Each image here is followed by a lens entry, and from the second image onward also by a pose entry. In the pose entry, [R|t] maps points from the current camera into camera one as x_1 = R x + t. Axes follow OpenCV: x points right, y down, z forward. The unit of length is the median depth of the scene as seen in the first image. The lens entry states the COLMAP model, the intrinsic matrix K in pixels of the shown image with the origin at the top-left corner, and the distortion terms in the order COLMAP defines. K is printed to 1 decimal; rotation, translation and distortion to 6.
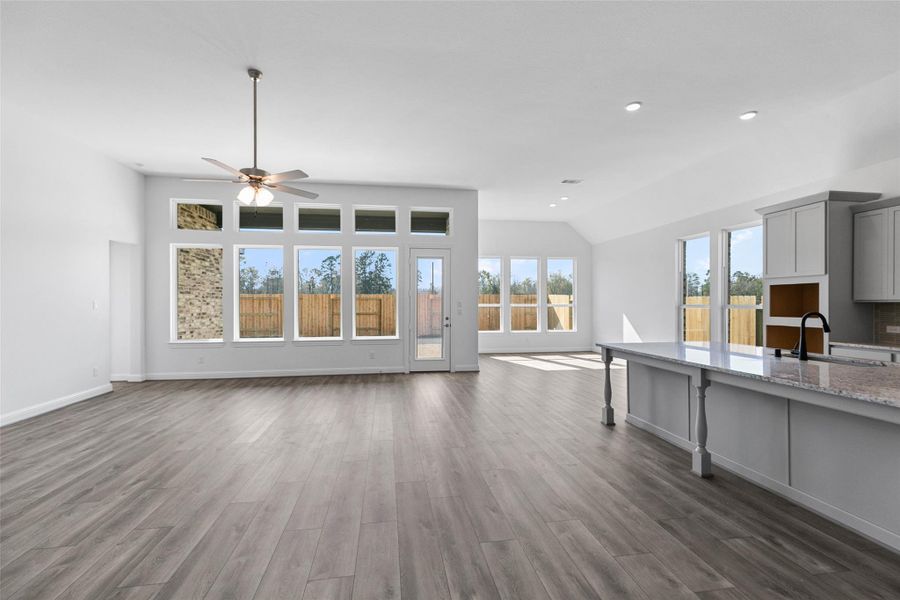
lens RADIAL K [[402.0, 0, 448.1], [0, 402.0, 303.9], [0, 0, 1]] dist [0.008609, -0.001952]
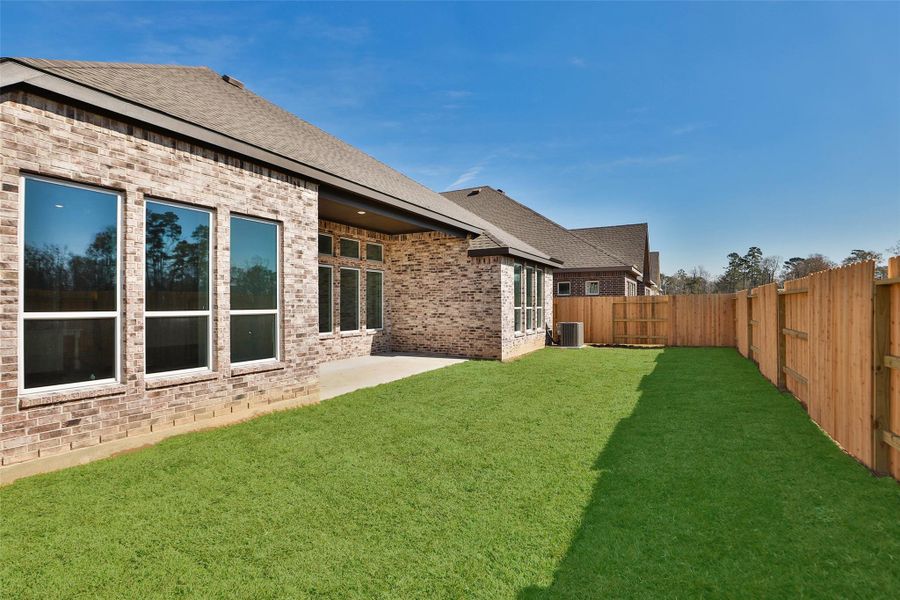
lens RADIAL K [[441.7, 0, 441.3], [0, 441.7, 301.6], [0, 0, 1]] dist [-0.034021, 0.002068]
pose [[-0.623566, -0.001565, -0.781769, 0.577151], [0.006032, 0.999959, -0.006813, -0.006165], [0.781747, -0.008964, -0.623531, 2.253123]]
